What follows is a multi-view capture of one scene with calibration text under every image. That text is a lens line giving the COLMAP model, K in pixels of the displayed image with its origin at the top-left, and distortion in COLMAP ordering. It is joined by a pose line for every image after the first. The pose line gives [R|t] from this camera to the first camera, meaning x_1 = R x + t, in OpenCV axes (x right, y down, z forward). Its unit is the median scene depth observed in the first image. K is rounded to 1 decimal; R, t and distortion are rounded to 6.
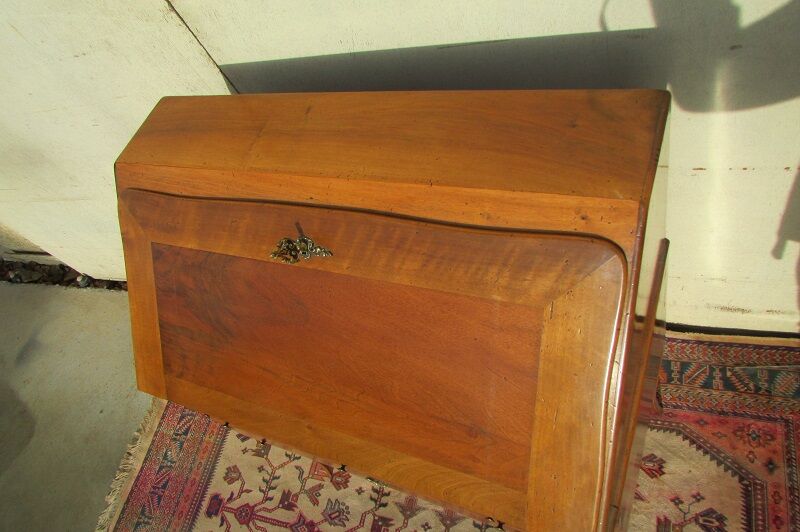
lens RADIAL K [[585.7, 0, 403.2], [0, 585.7, 272.0], [0, 0, 1]] dist [-0.026945, -0.000595]
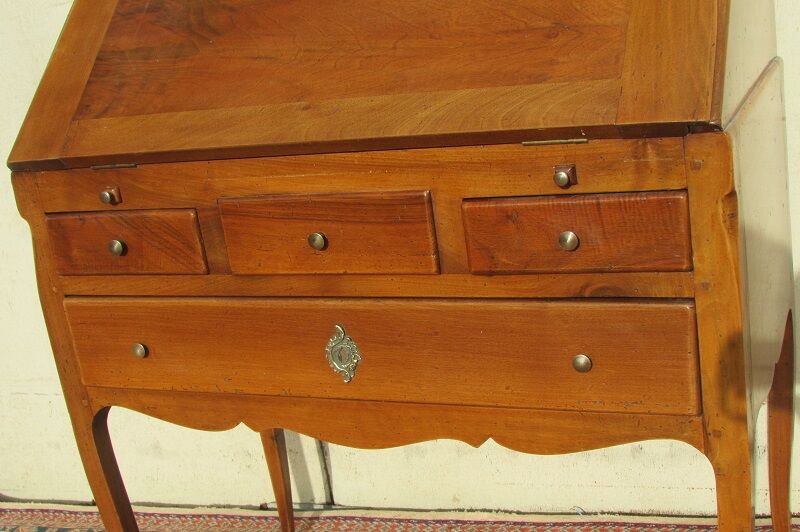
lens RADIAL K [[1163.4, 0, 399.1], [0, 1163.4, 272.6], [0, 0, 1]] dist [-0.103088, 0.000000]
pose [[0.977788, 0.207827, 0.027170, -0.028795], [-0.140737, 0.747079, -0.649666, 0.772341], [-0.155316, 0.631412, 0.759734, 0.028694]]
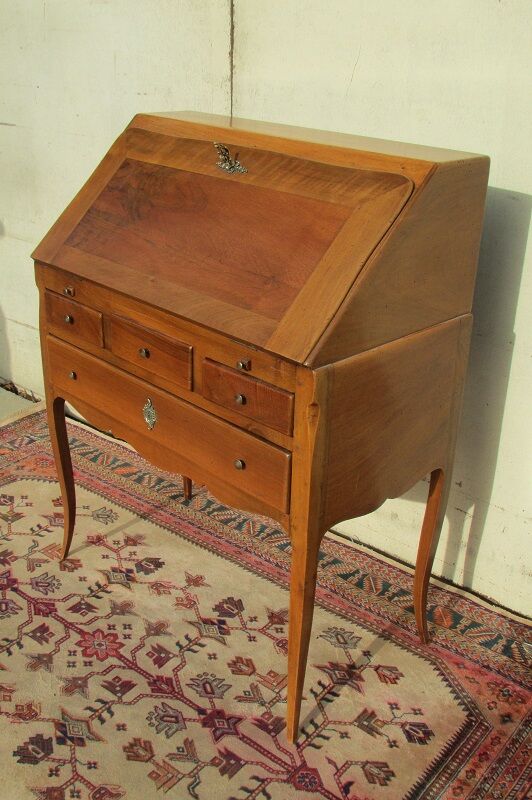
lens RADIAL K [[905.3, 0, 266.6], [0, 905.3, 392.7], [0, 0, 1]] dist [-0.073497, 0.000000]
pose [[0.849521, 0.485062, -0.207436, 0.337795], [-0.523962, 0.729957, -0.438892, 0.692342], [-0.061471, 0.481537, 0.874268, -0.357232]]
